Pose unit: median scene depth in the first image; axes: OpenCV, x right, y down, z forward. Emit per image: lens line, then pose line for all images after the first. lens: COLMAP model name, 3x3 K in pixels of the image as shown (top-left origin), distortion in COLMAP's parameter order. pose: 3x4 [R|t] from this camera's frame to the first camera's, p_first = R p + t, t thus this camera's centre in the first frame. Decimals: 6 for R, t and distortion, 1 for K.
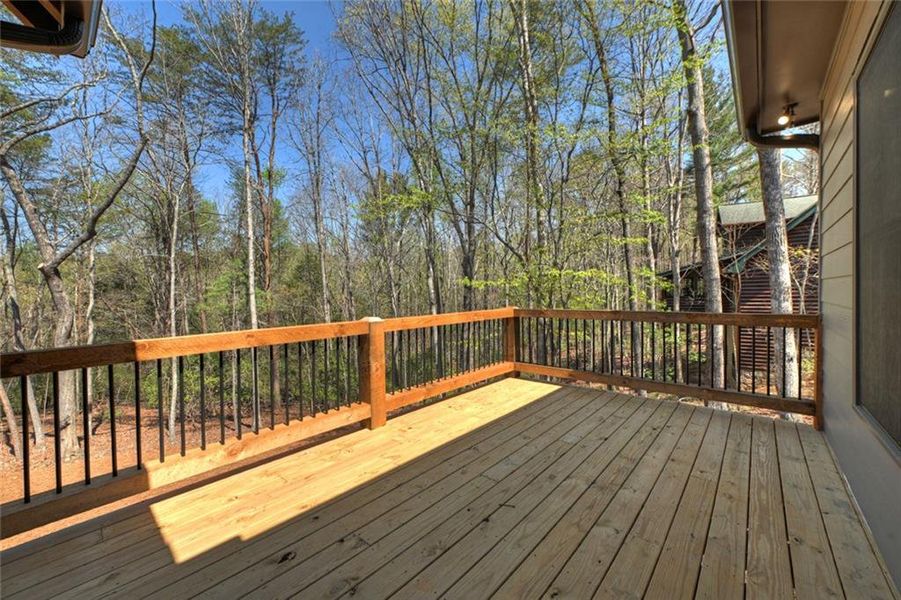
lens RADIAL K [[339.1, 0, 453.2], [0, 339.1, 297.3], [0, 0, 1]] dist [-0.016906, 0.000089]
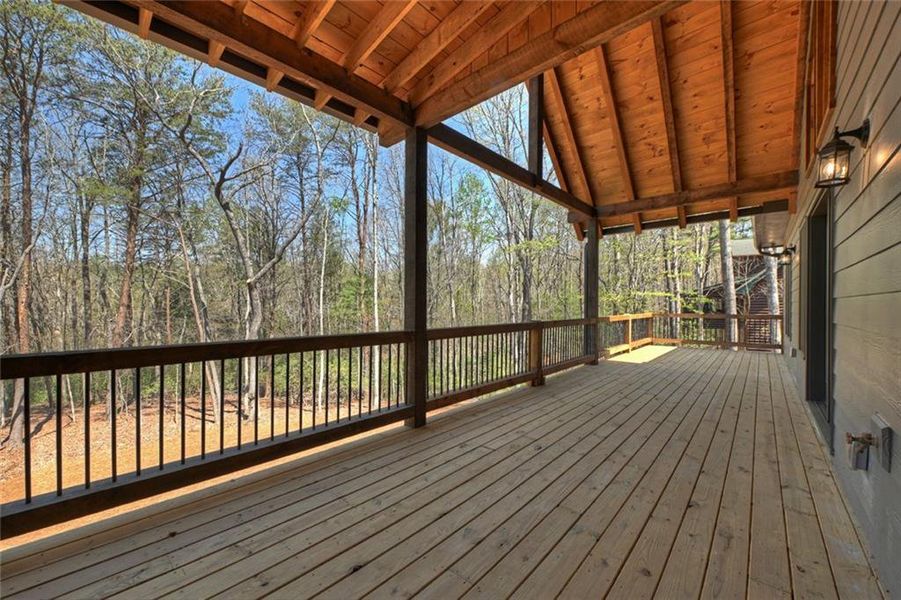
lens RADIAL K [[339.1, 0, 448.2], [0, 339.1, 298.7], [0, 0, 1]] dist [-0.016906, 0.000089]
pose [[0.999773, 0.016912, -0.012928, -0.394785], [-0.017303, 0.999379, -0.030711, 0.009859], [0.012401, 0.030928, 0.999445, -0.430359]]
